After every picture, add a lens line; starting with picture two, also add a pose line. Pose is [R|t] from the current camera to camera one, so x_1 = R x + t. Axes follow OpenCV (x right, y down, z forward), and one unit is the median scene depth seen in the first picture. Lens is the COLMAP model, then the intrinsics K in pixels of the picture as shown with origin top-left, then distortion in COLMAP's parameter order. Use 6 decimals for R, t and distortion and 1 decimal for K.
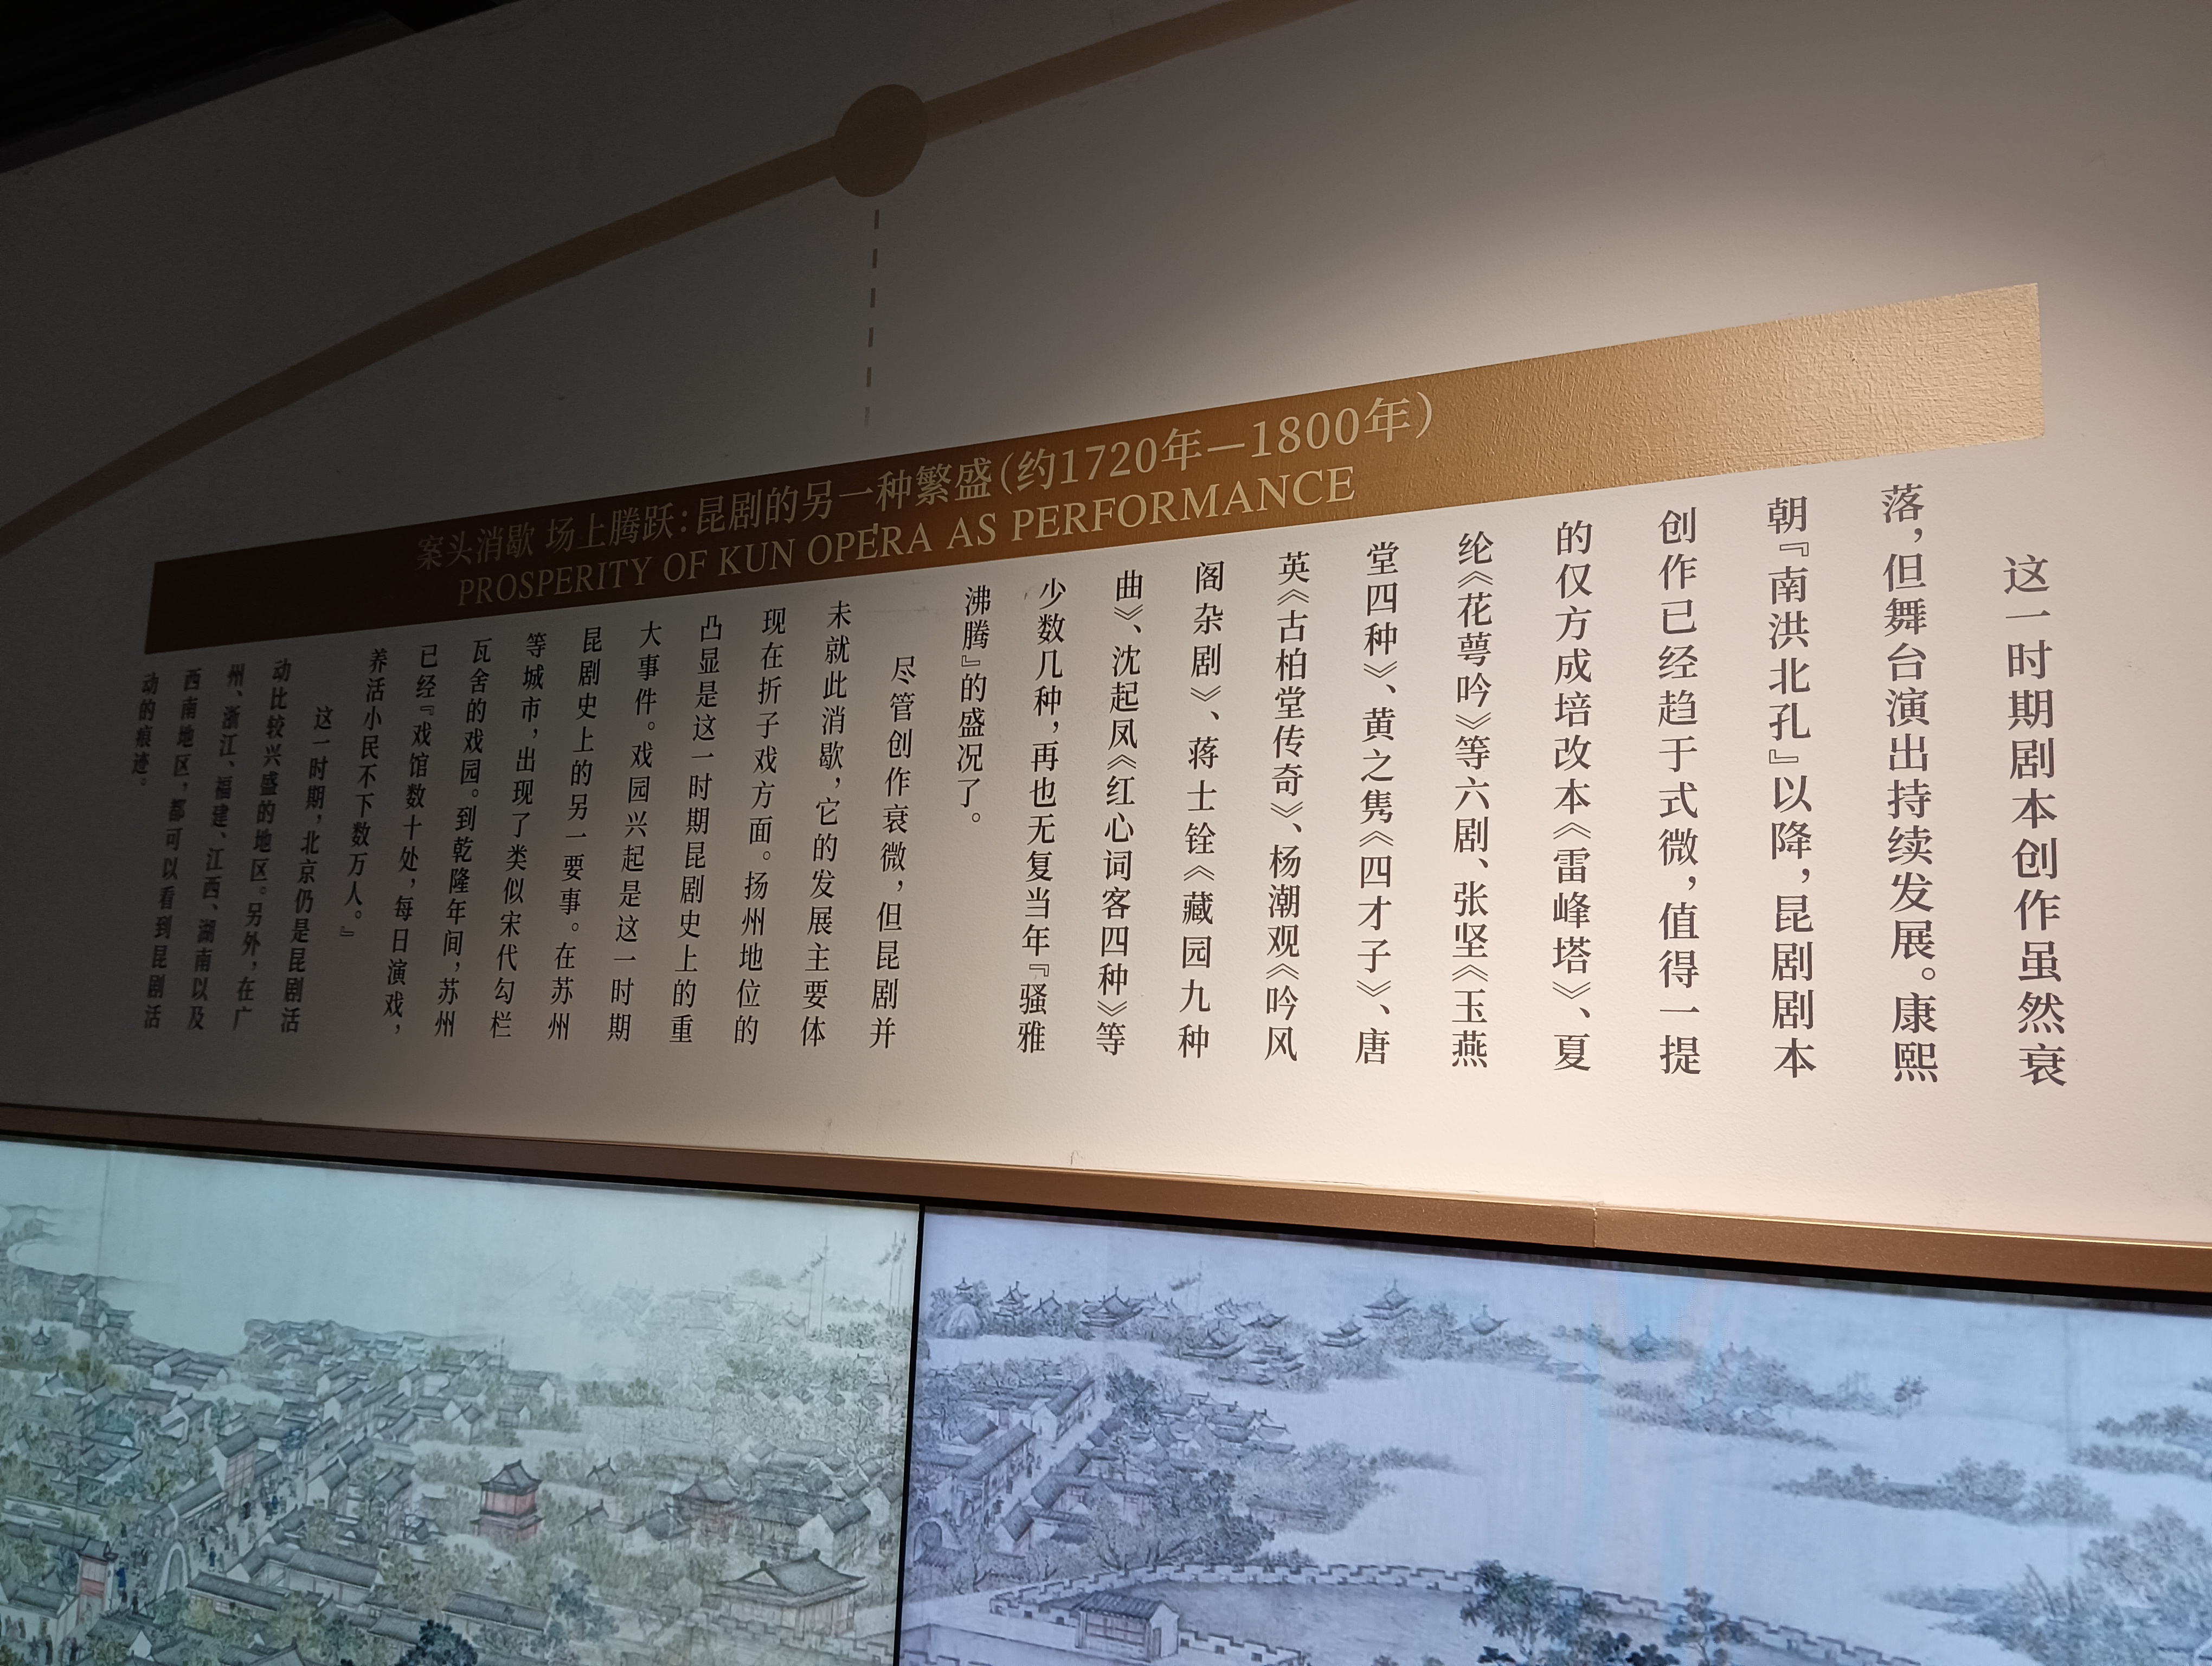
lens RADIAL K [[1787.0, 0, 1106.0], [0, 1787.0, 833.0], [0, 0, 1]] dist [0.069354, -0.163911]
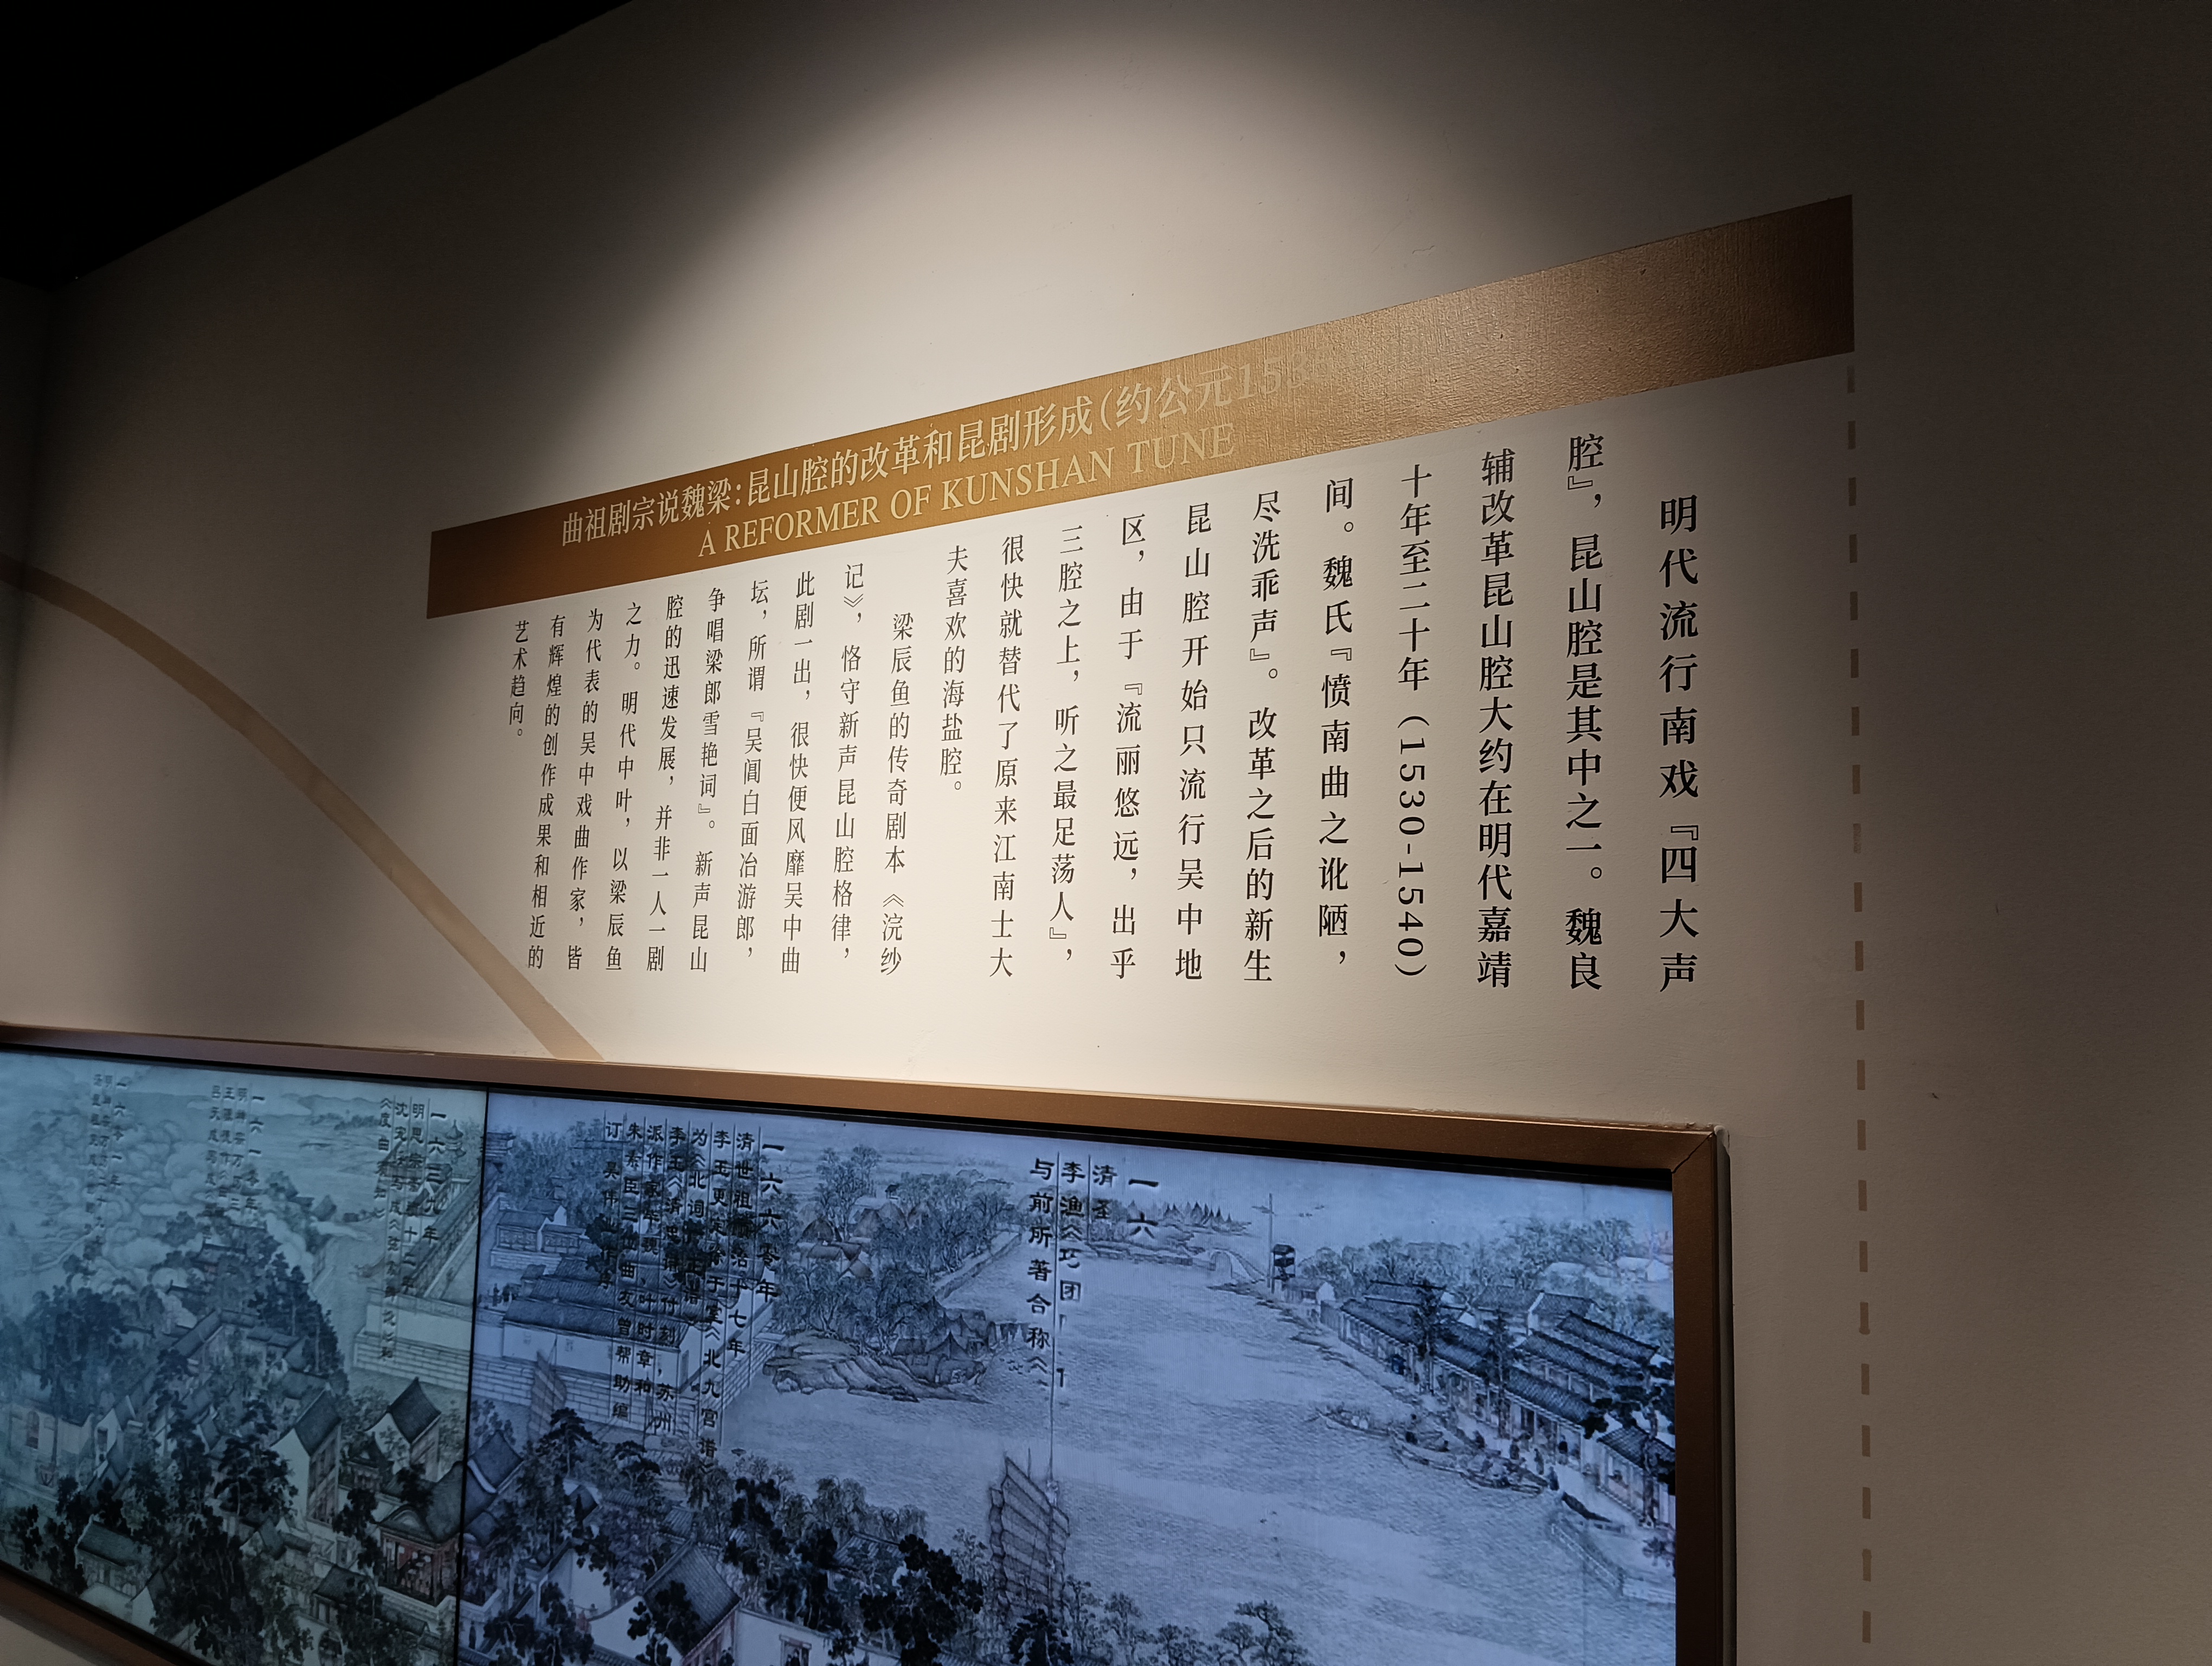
lens RADIAL K [[1983.4, 0, 1107.2], [0, 1983.4, 786.1], [0, 0, 1]] dist [0.094428, -0.272669]
pose [[0.975905, -0.032124, -0.215819, 0.230573], [0.036036, 0.999249, 0.014214, -0.006575], [0.215200, -0.021648, 0.976330, -0.125351]]
